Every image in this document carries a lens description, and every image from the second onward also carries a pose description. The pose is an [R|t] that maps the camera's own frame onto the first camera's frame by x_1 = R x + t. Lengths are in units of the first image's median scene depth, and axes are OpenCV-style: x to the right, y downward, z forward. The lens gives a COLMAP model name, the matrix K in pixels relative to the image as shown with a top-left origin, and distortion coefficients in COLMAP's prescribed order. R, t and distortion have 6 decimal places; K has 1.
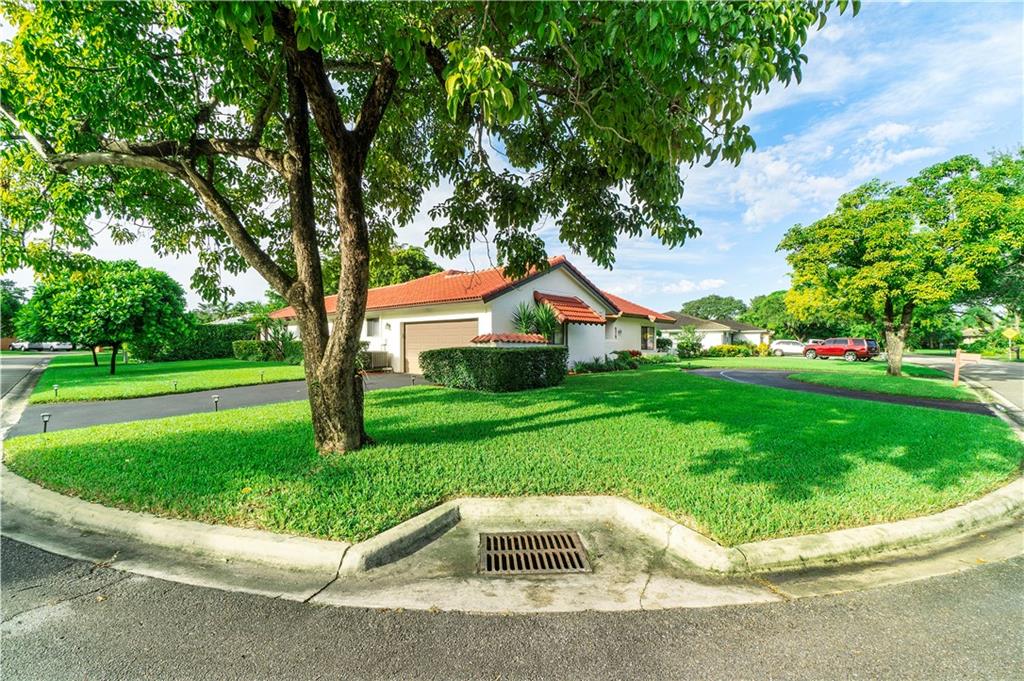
lens RADIAL K [[442.6, 0, 513.7], [0, 442.6, 330.3], [0, 0, 1]] dist [-0.005279, 0.001746]
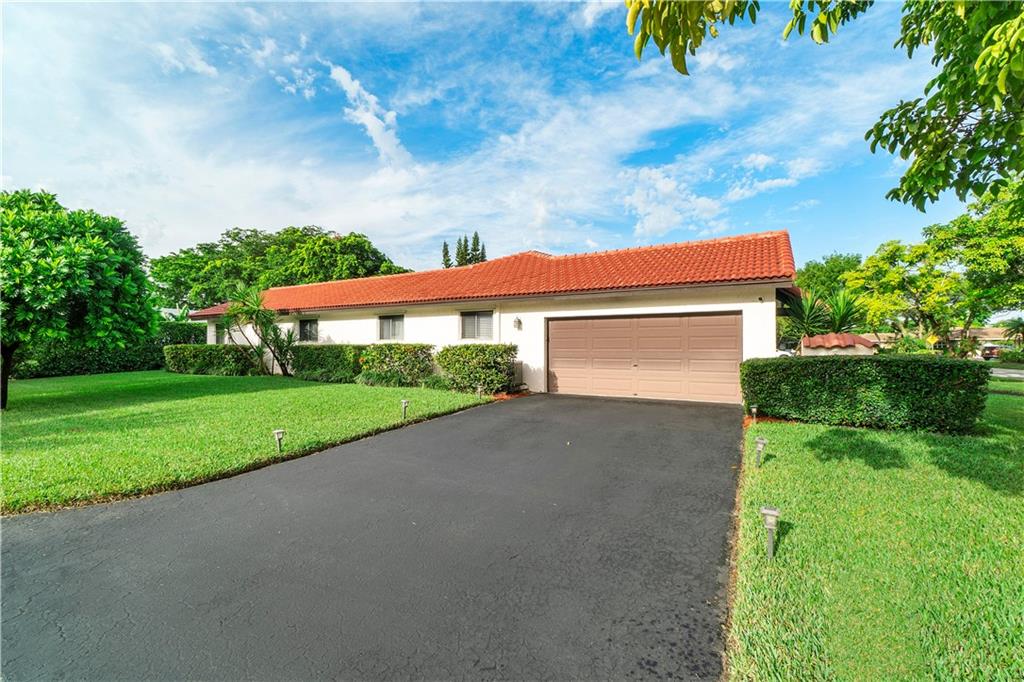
lens RADIAL K [[442.6, 0, 501.1], [0, 442.6, 353.6], [0, 0, 1]] dist [-0.005279, 0.001746]
pose [[0.975101, -0.000546, 0.221759, -0.464075], [-0.008770, 0.999120, 0.041025, 0.009169], [-0.221586, -0.041948, 0.974238, 0.365964]]
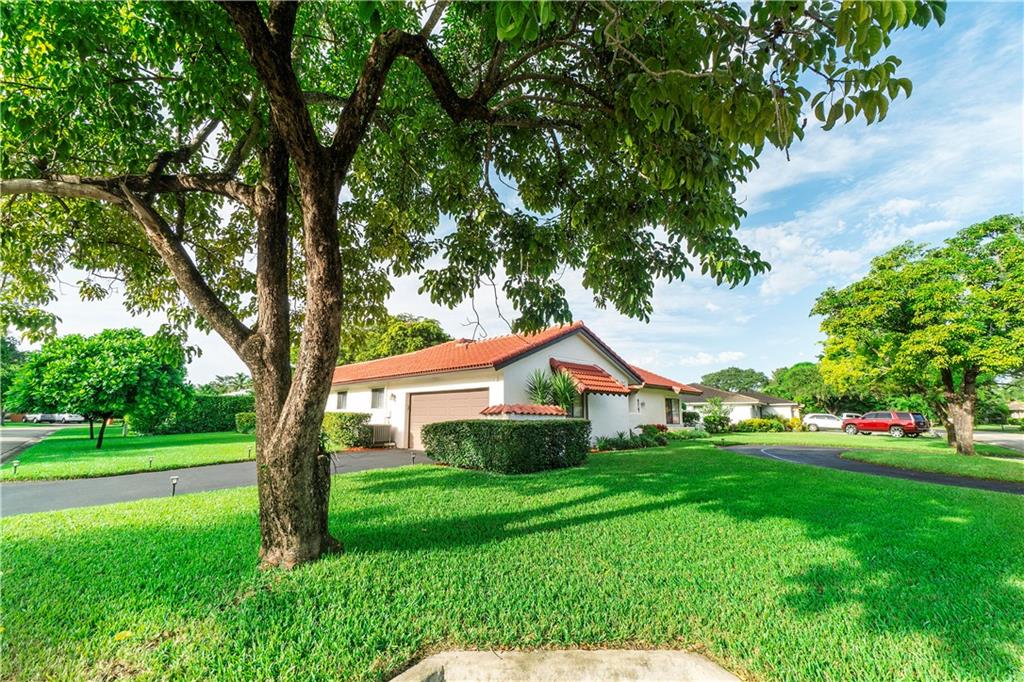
lens RADIAL K [[442.6, 0, 510.1], [0, 442.6, 335.3], [0, 0, 1]] dist [-0.005279, 0.001746]
pose [[0.999094, -0.005045, -0.042251, 0.000749], [-0.001470, 0.988261, -0.152769, 0.004592], [0.042526, 0.152693, 0.987358, 0.078637]]
